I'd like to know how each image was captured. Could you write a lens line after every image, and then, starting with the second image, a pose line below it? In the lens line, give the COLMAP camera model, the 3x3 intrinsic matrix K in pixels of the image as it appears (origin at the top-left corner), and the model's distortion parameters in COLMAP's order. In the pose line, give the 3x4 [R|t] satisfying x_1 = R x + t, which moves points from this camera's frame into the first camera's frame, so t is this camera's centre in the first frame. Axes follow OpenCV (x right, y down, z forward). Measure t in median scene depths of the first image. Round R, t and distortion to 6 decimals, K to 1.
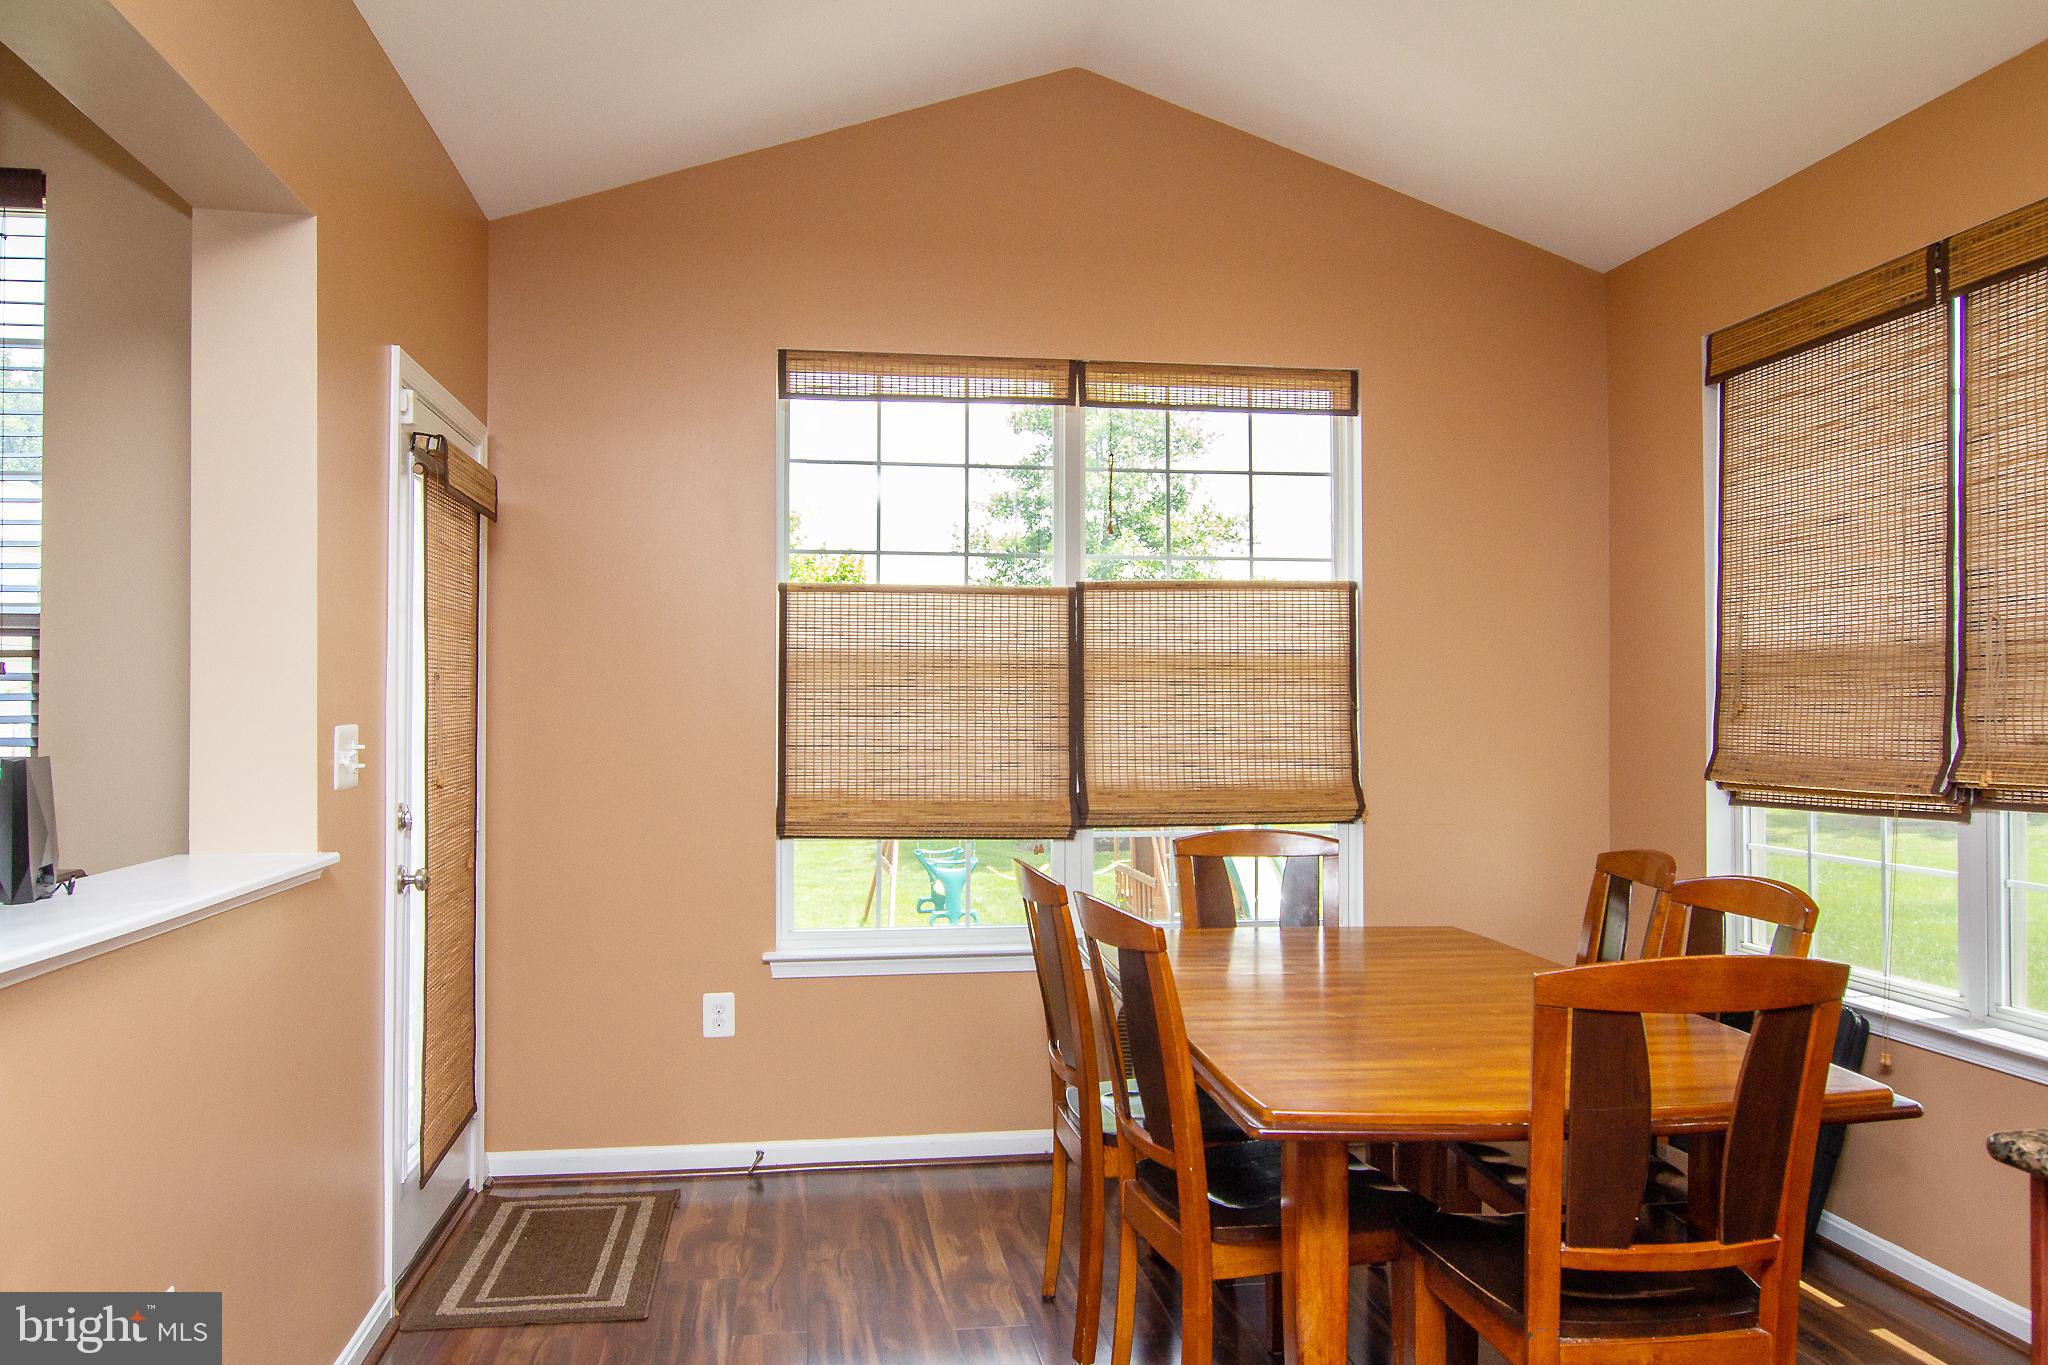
lens RADIAL K [[1474.4, 0, 1029.4], [0, 1474.4, 696.0], [0, 0, 1]] dist [-0.007569, 0.002063]
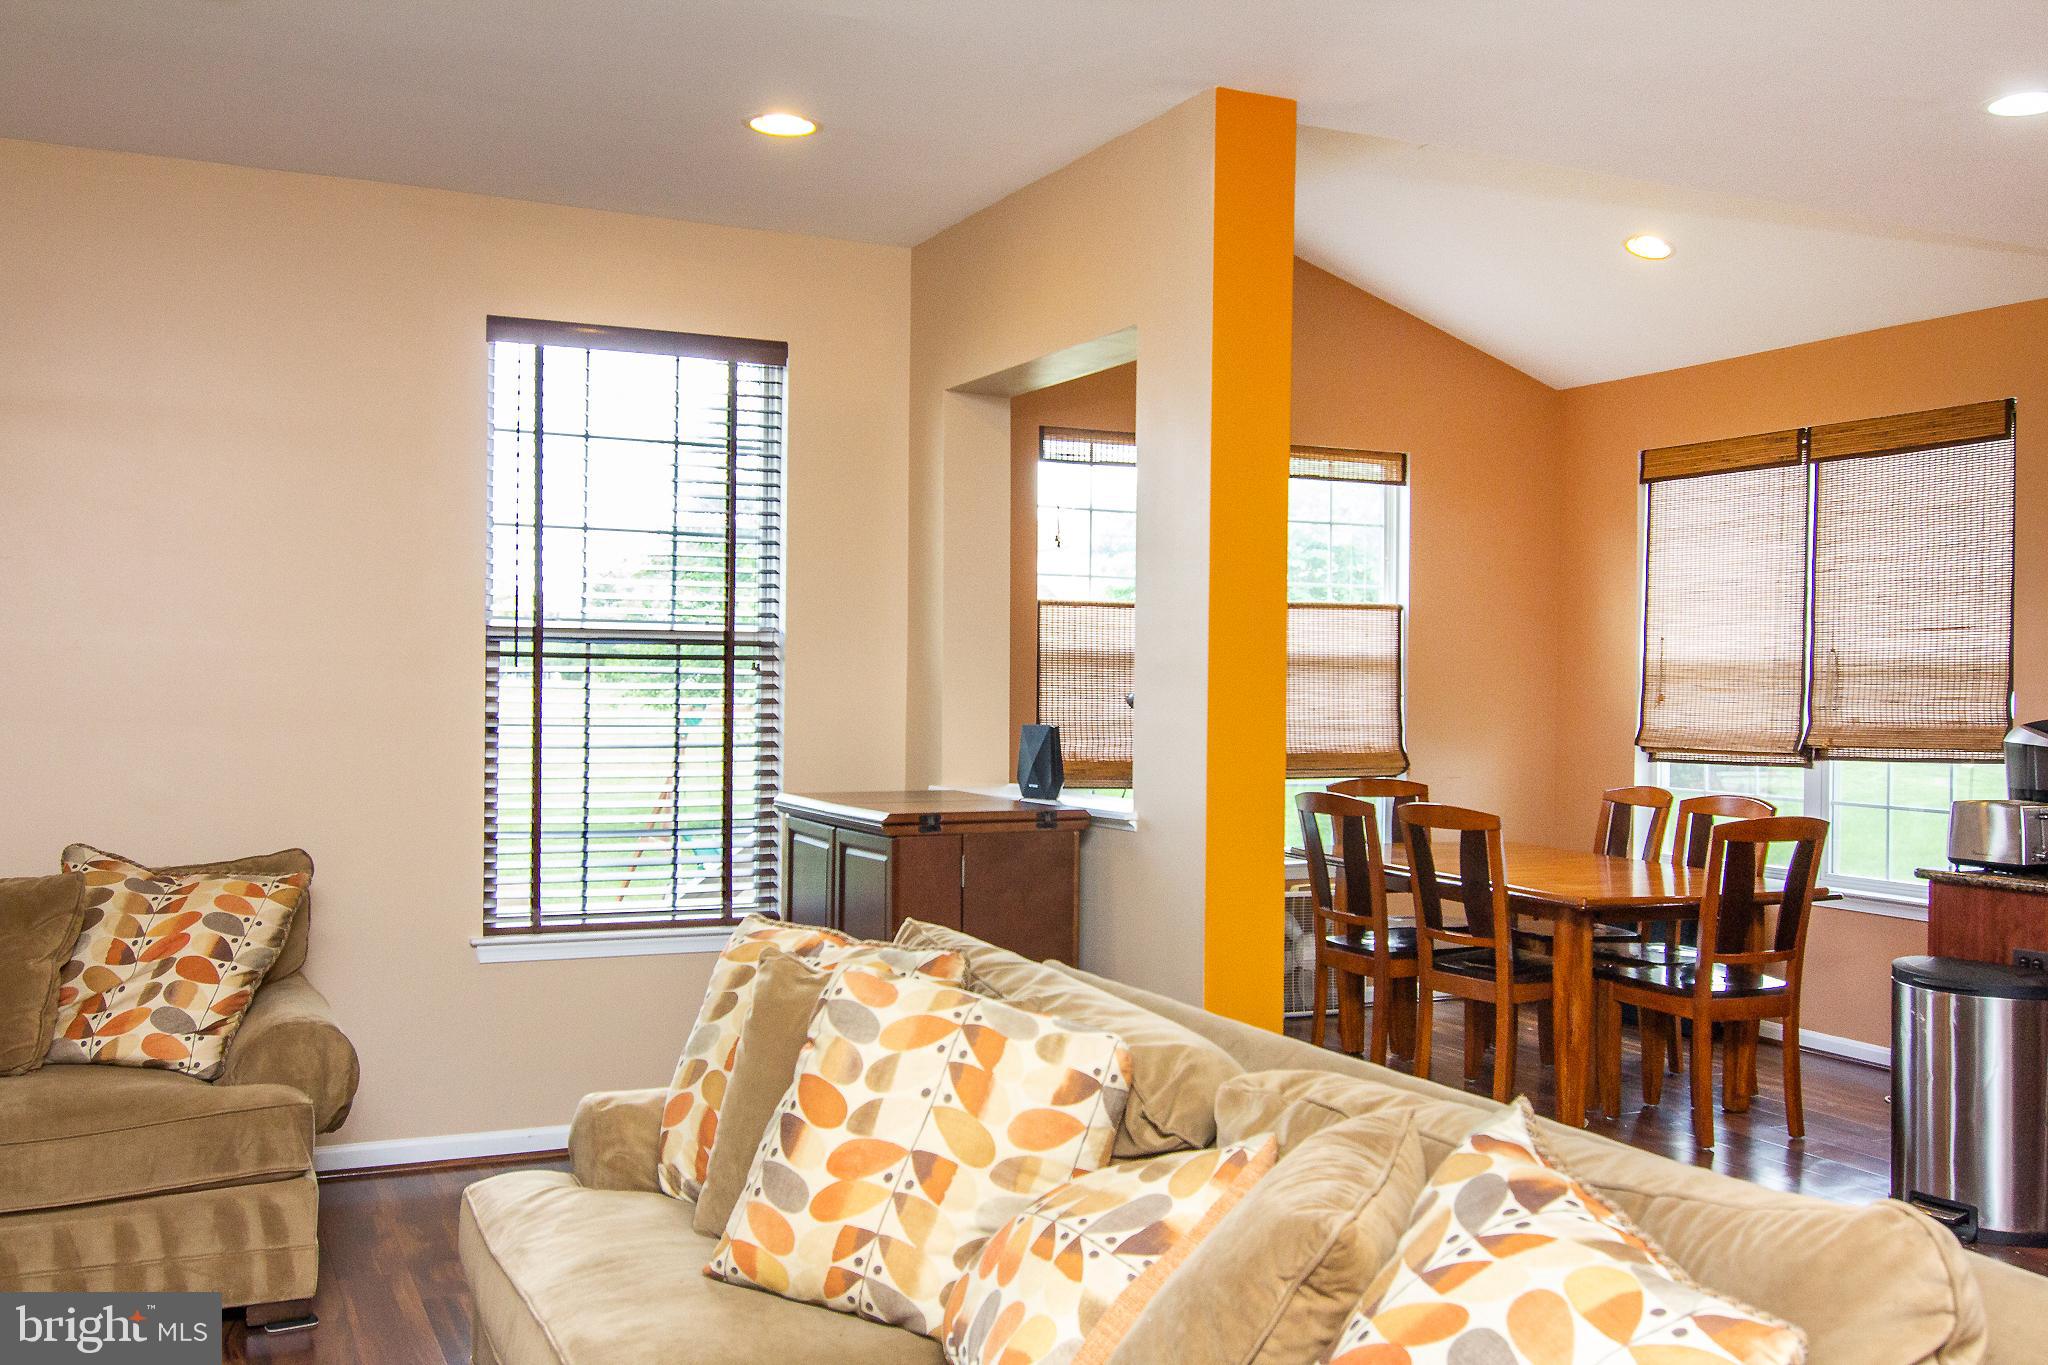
lens RADIAL K [[1879.6, 0, 1029.2], [0, 1879.6, 699.2], [0, 0, 1]] dist [0.009952, 0.000000]
pose [[0.954413, 0.009308, 0.298345, -0.694959], [-0.015317, 0.999724, 0.017811, -0.015265], [-0.298097, -0.021569, 0.954292, -0.643312]]
